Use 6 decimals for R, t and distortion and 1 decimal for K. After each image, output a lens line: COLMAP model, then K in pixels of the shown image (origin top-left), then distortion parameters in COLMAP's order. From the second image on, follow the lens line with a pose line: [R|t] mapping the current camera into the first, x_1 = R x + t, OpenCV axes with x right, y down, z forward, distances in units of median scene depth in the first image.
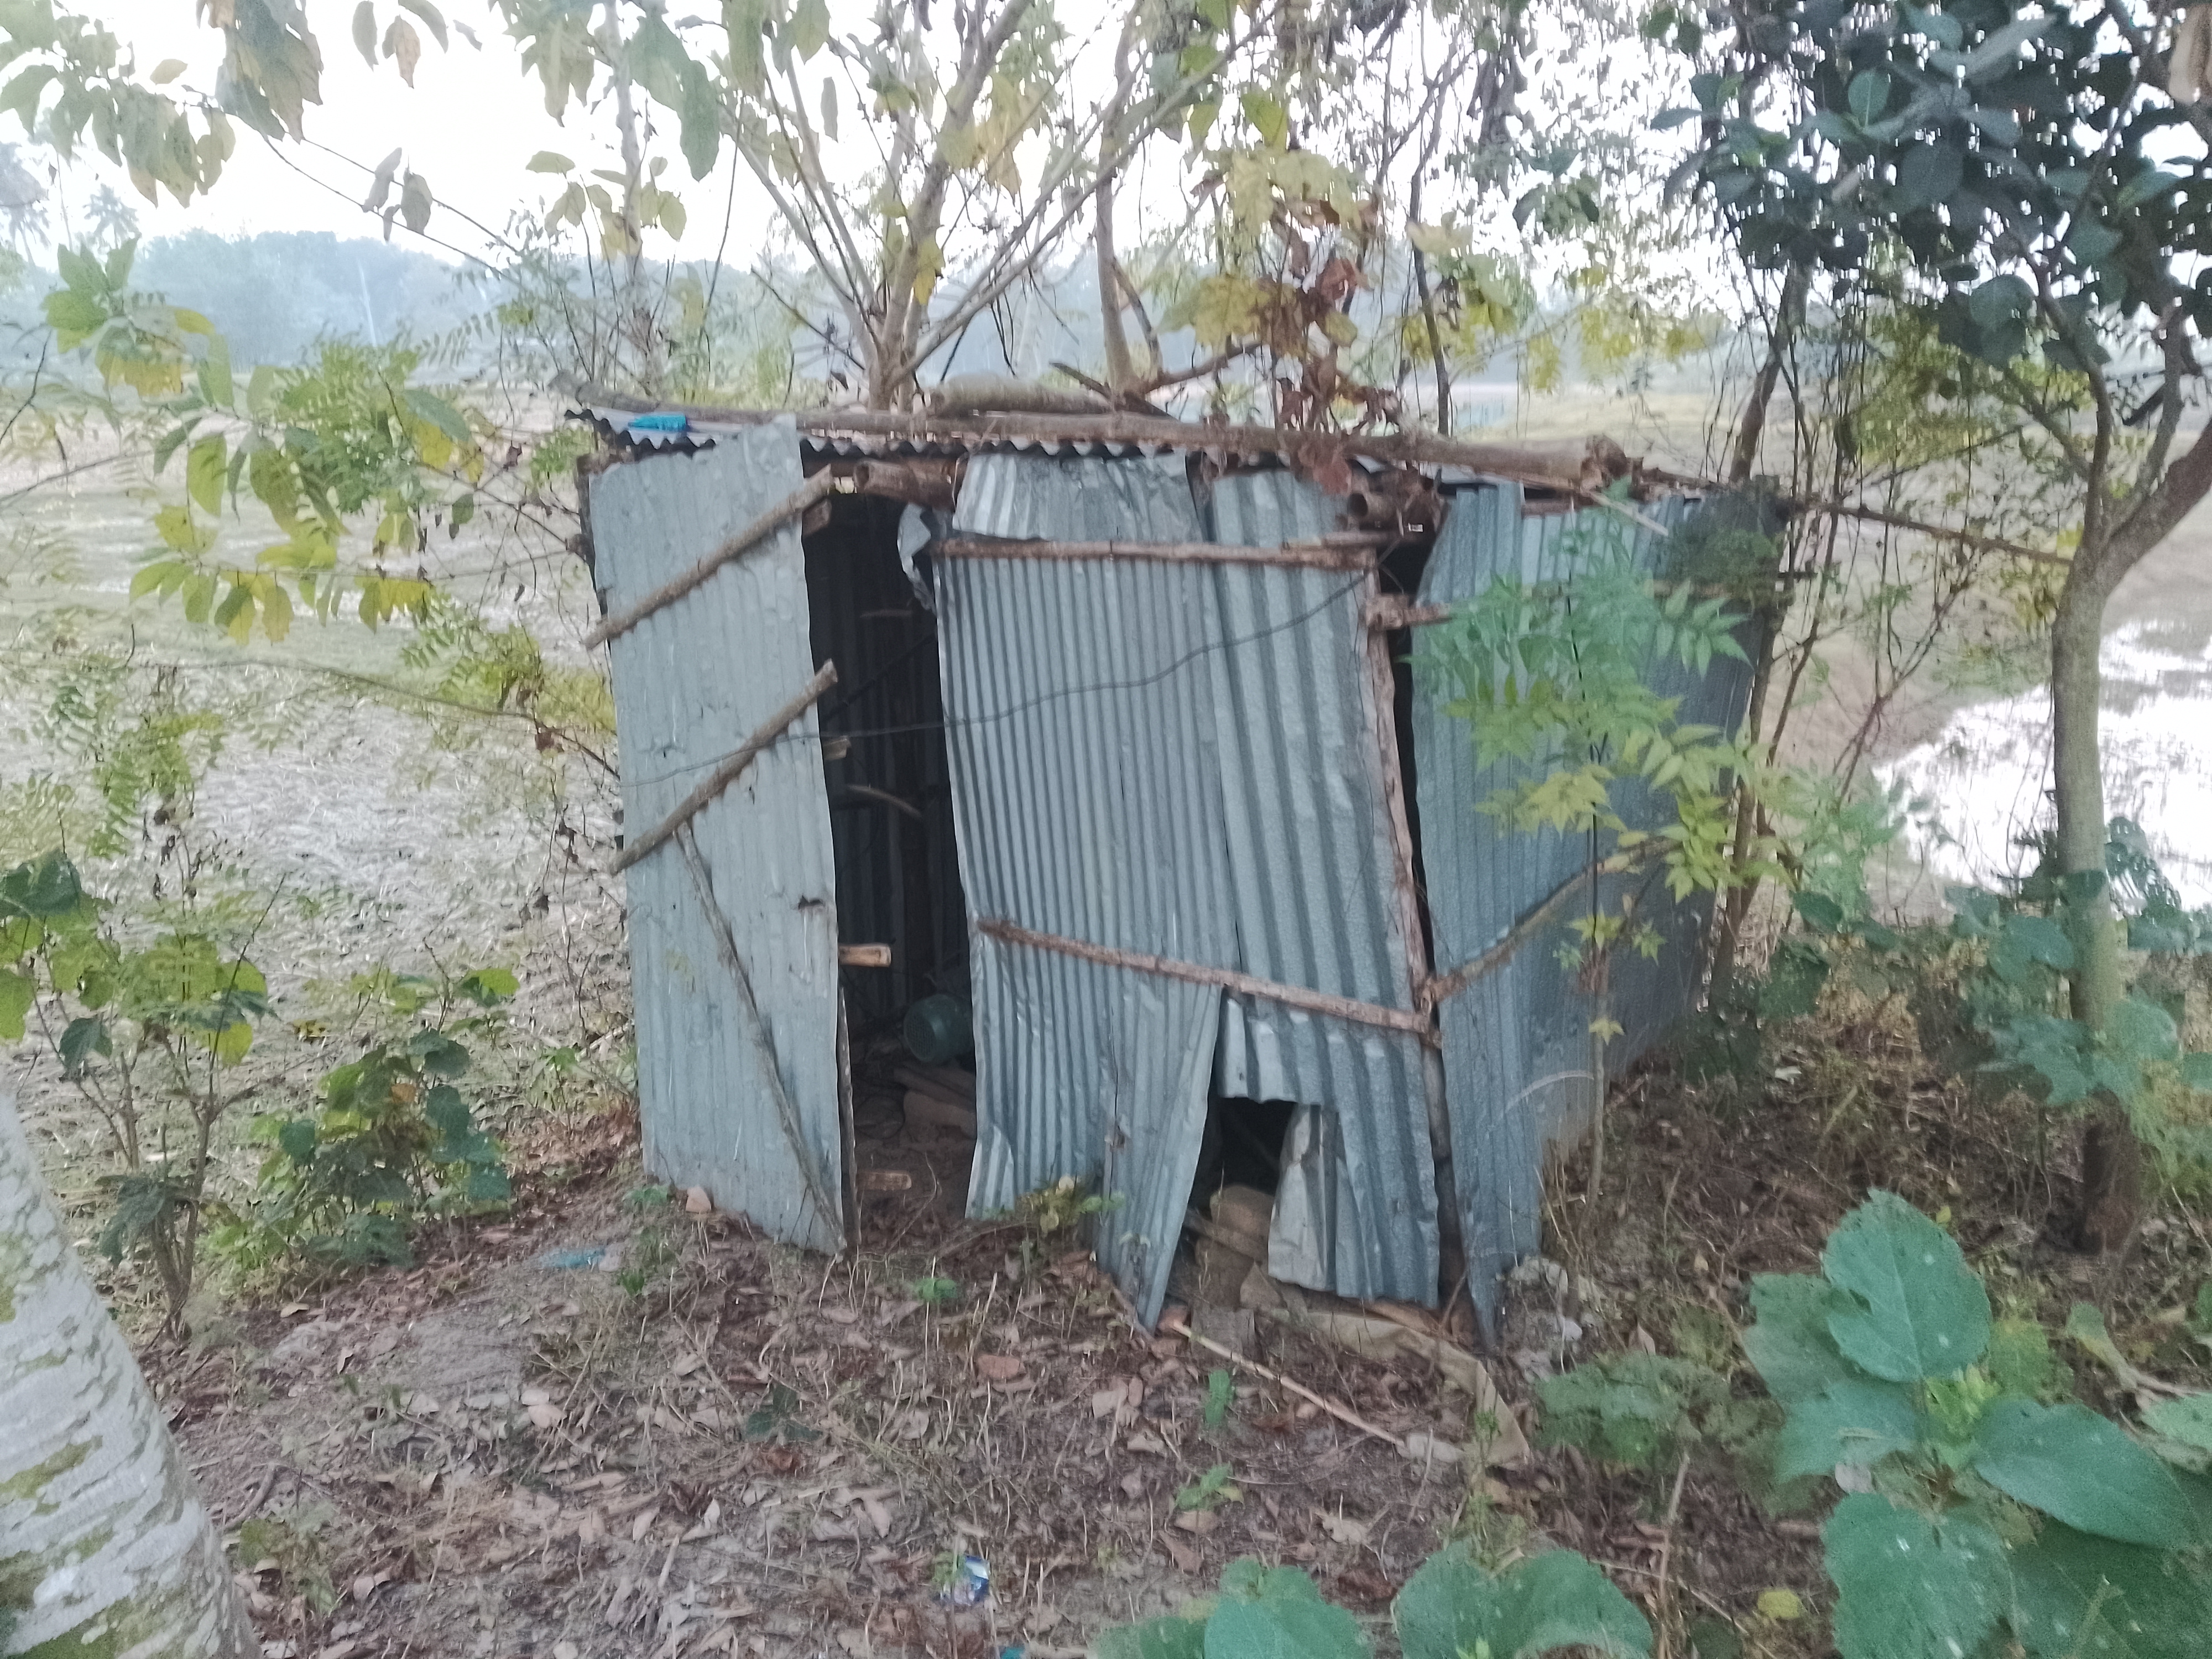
lens RADIAL K [[1694.7, 0, 1106.0], [0, 1694.7, 829.5], [0, 0, 1]] dist [0.001125, -0.080396]
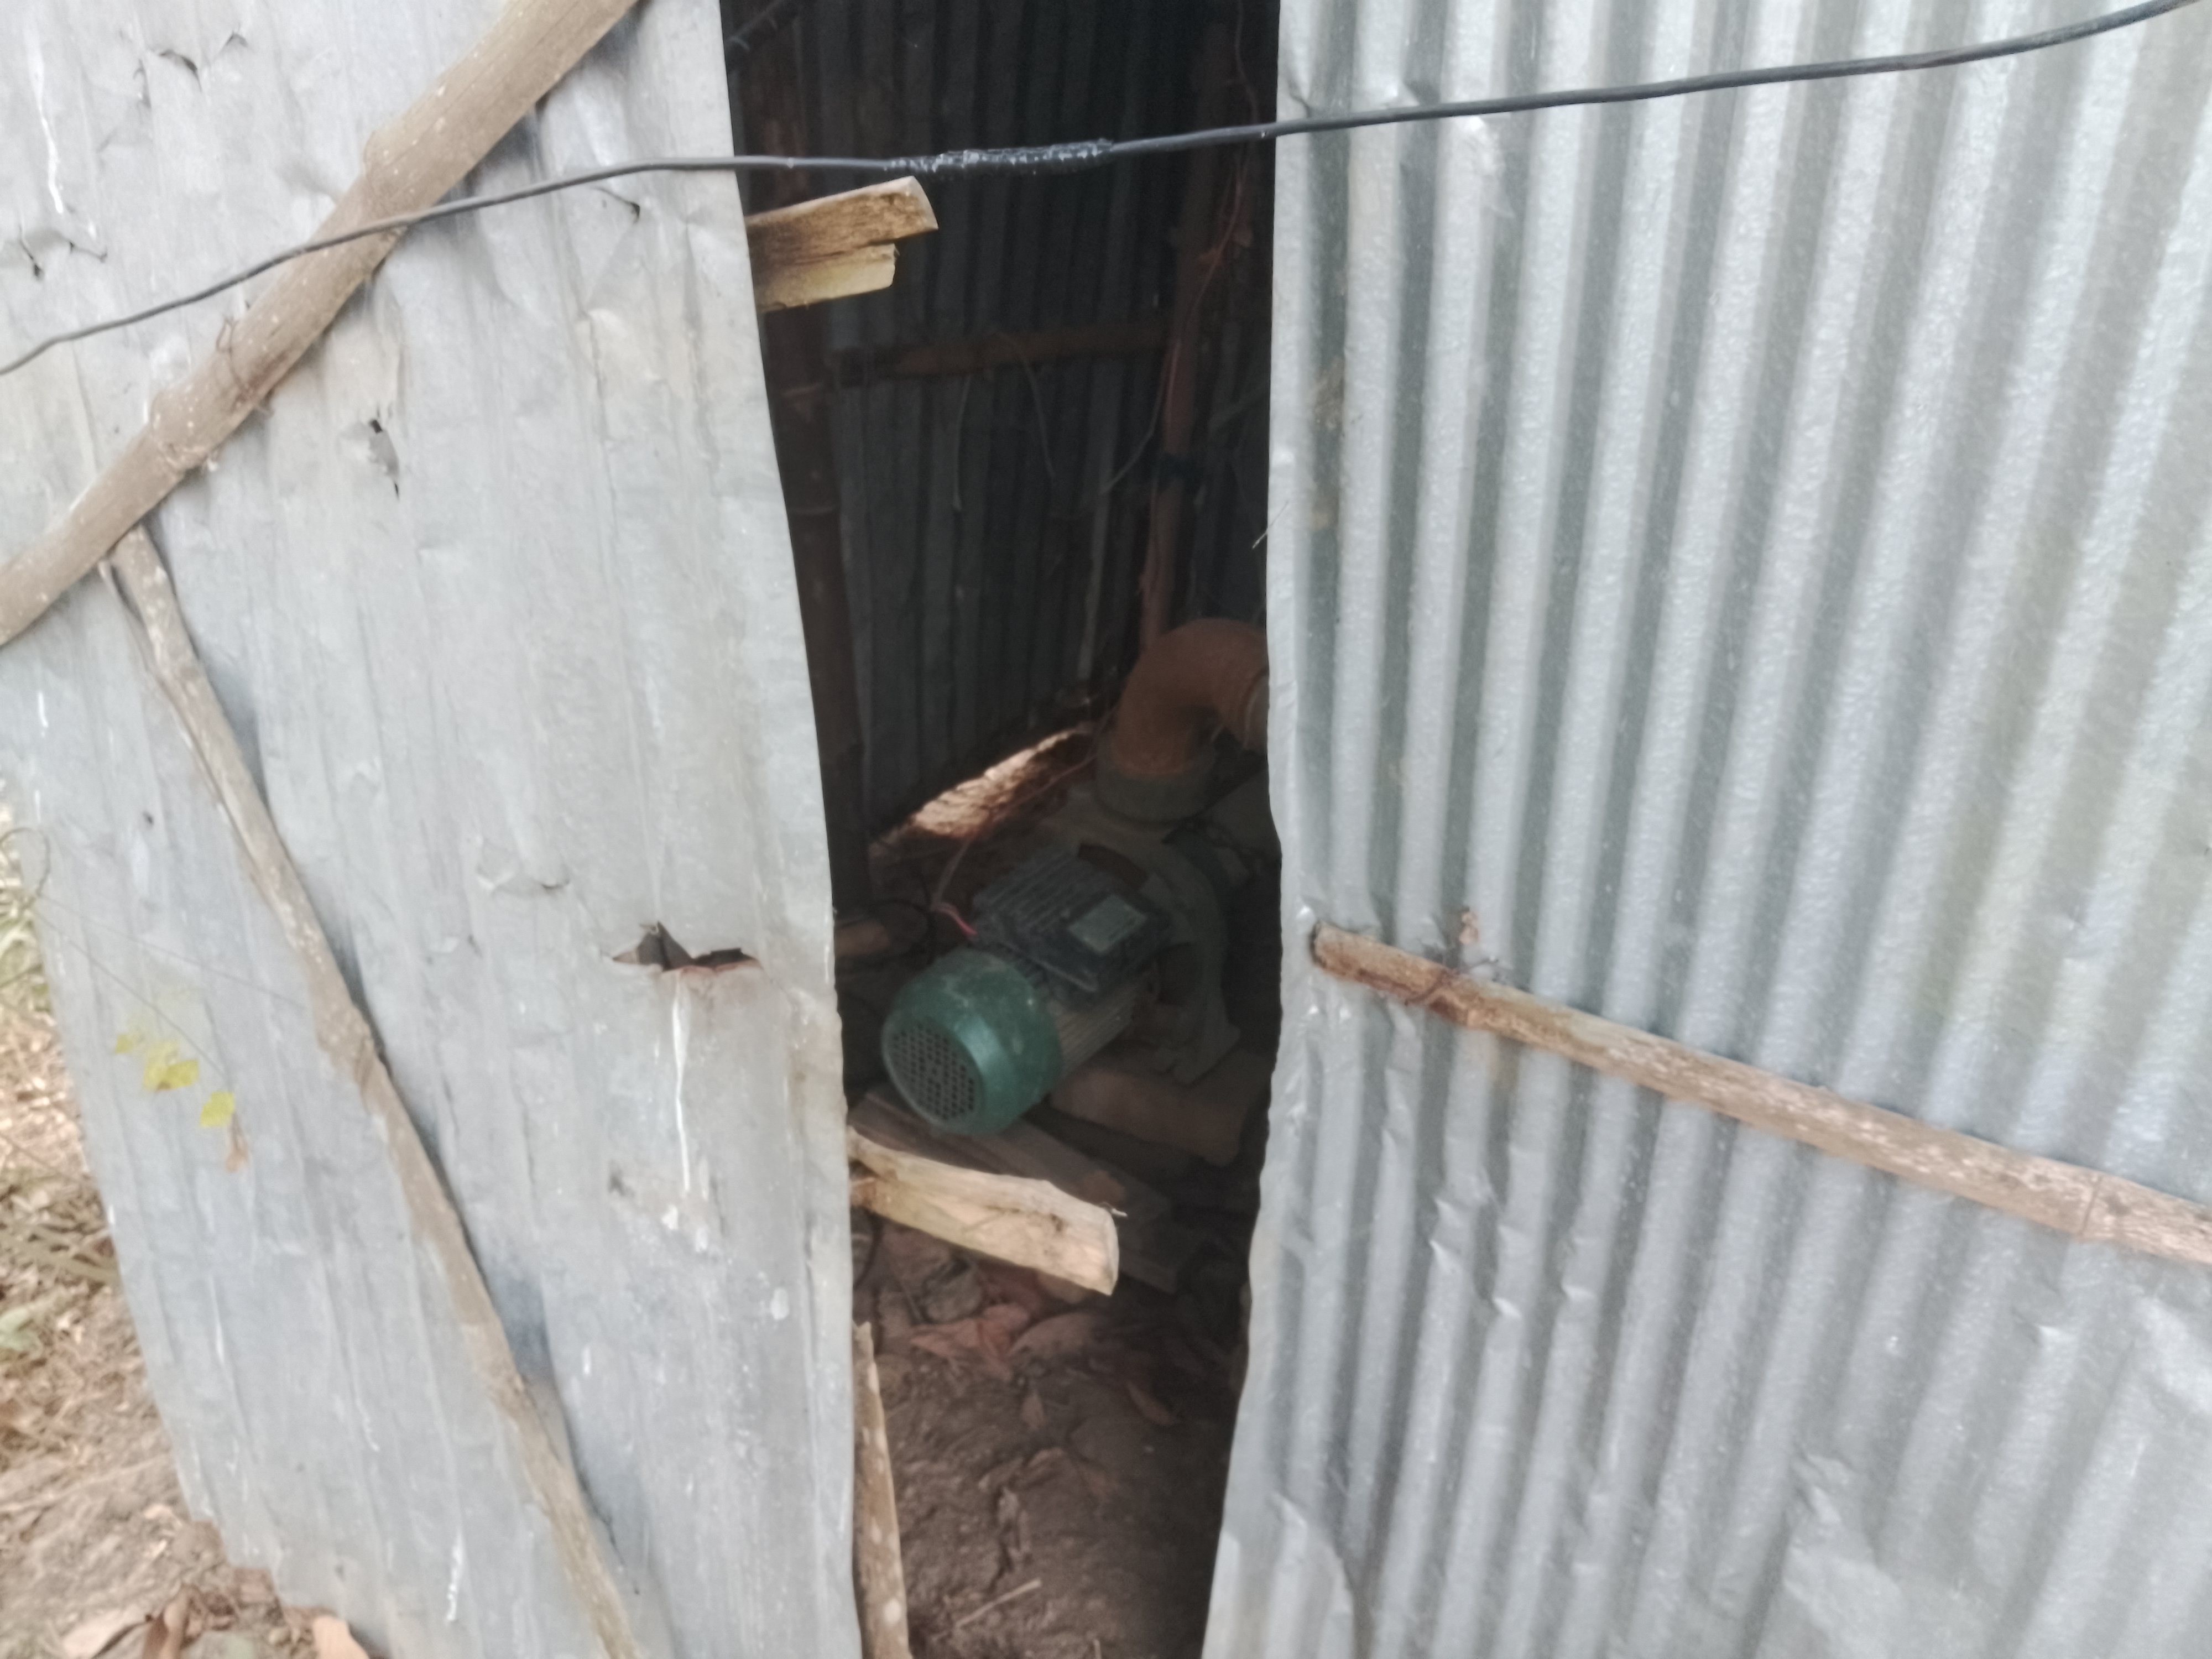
lens RADIAL K [[1694.7, 0, 1106.0], [0, 1694.7, 829.5], [0, 0, 1]] dist [0.001125, -0.080396]
pose [[0.984794, -0.032957, 0.170571, -0.153422], [-0.014027, 0.963551, 0.267158, -0.033783], [-0.173158, -0.265489, 0.948437, 0.753416]]
